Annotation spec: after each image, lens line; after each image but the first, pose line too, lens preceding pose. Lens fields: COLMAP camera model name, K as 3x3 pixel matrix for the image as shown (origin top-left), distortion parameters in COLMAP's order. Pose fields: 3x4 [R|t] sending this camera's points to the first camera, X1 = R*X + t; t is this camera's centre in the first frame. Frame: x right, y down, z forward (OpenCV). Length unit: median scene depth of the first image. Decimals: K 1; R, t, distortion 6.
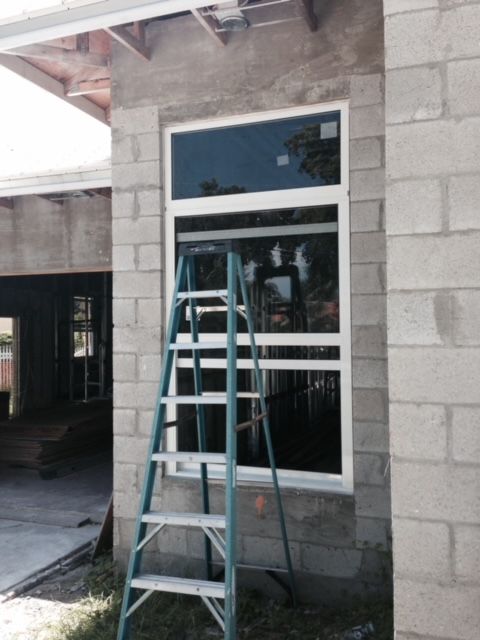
lens RADIAL K [[589.1, 0, 240.0], [0, 589.1, 320.0], [0, 0, 1]] dist [0.077052, -0.001015]
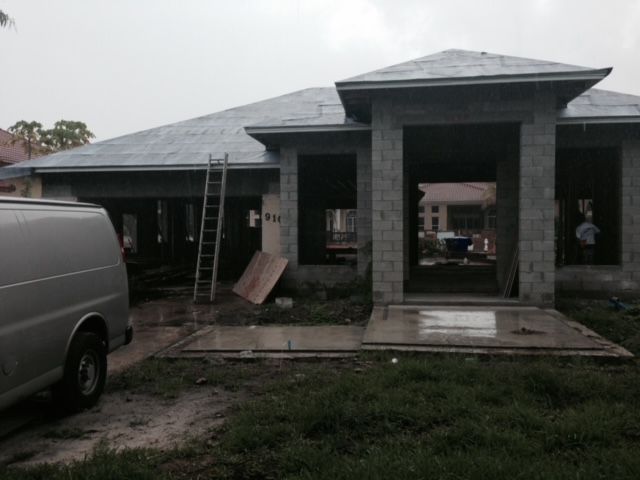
lens RADIAL K [[589.1, 0, 320.0], [0, 589.1, 240.0], [0, 0, 1]] dist [0.077052, -0.001015]
pose [[0.972136, 0.001338, 0.234413, -0.750995], [-0.009099, 0.999446, 0.032030, 0.027328], [-0.234240, -0.033270, 0.971609, -2.100904]]
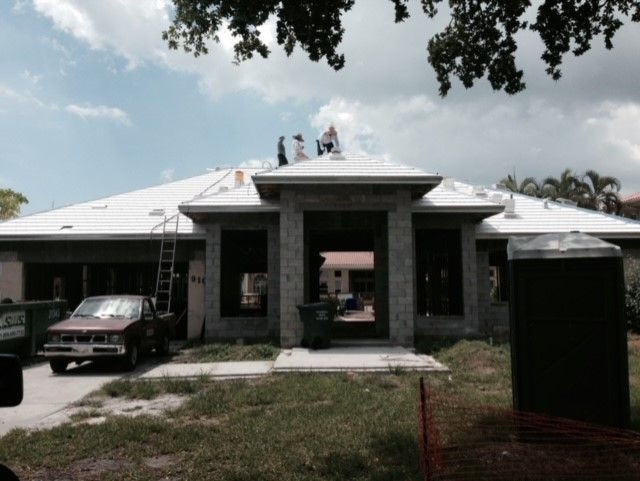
lens RADIAL K [[617.1, 0, 320.0], [0, 617.1, 240.5], [0, 0, 1]] dist [-0.006389, 0.000849]
pose [[0.924647, 0.038548, 0.378870, -1.070843], [-0.010851, 0.997127, -0.074970, 0.050340], [-0.380672, 0.065209, 0.922408, -3.033264]]
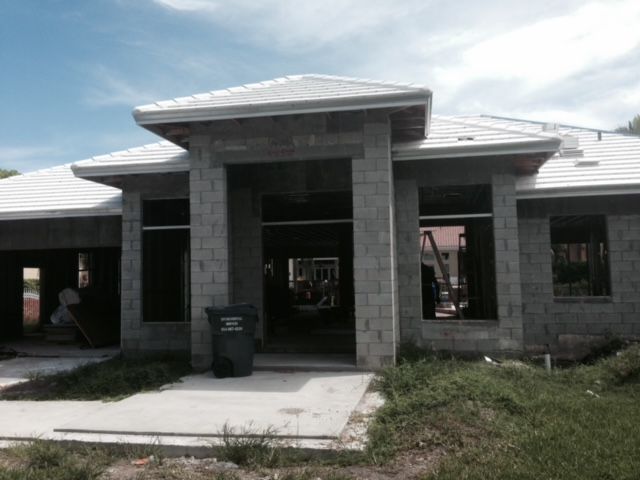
lens RADIAL K [[589.1, 0, 320.0], [0, 589.1, 240.0], [0, 0, 1]] dist [0.077052, -0.001015]
pose [[0.986408, 0.004100, 0.164262, 0.246635], [0.004207, 0.998731, -0.050191, 0.015658], [-0.164260, 0.050200, 0.985139, -1.934116]]
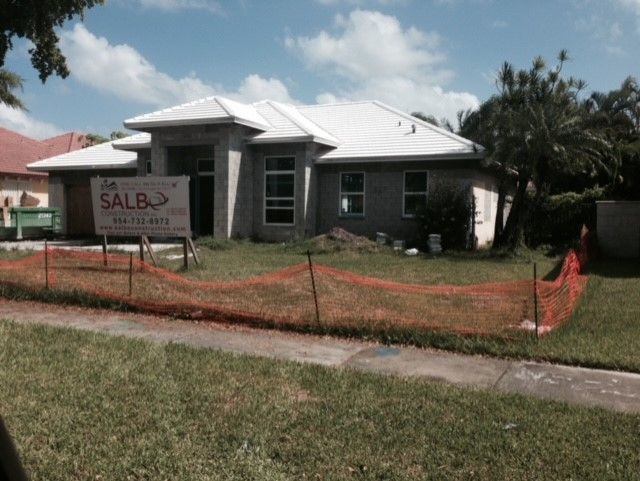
lens RADIAL K [[589.1, 0, 320.0], [0, 589.1, 240.5], [0, 0, 1]] dist [0.077052, -0.001015]
pose [[0.993808, 0.034266, -0.105696, 2.141421], [-0.028593, 0.998092, 0.054727, 0.078697], [0.107369, -0.051365, 0.992891, -4.483177]]
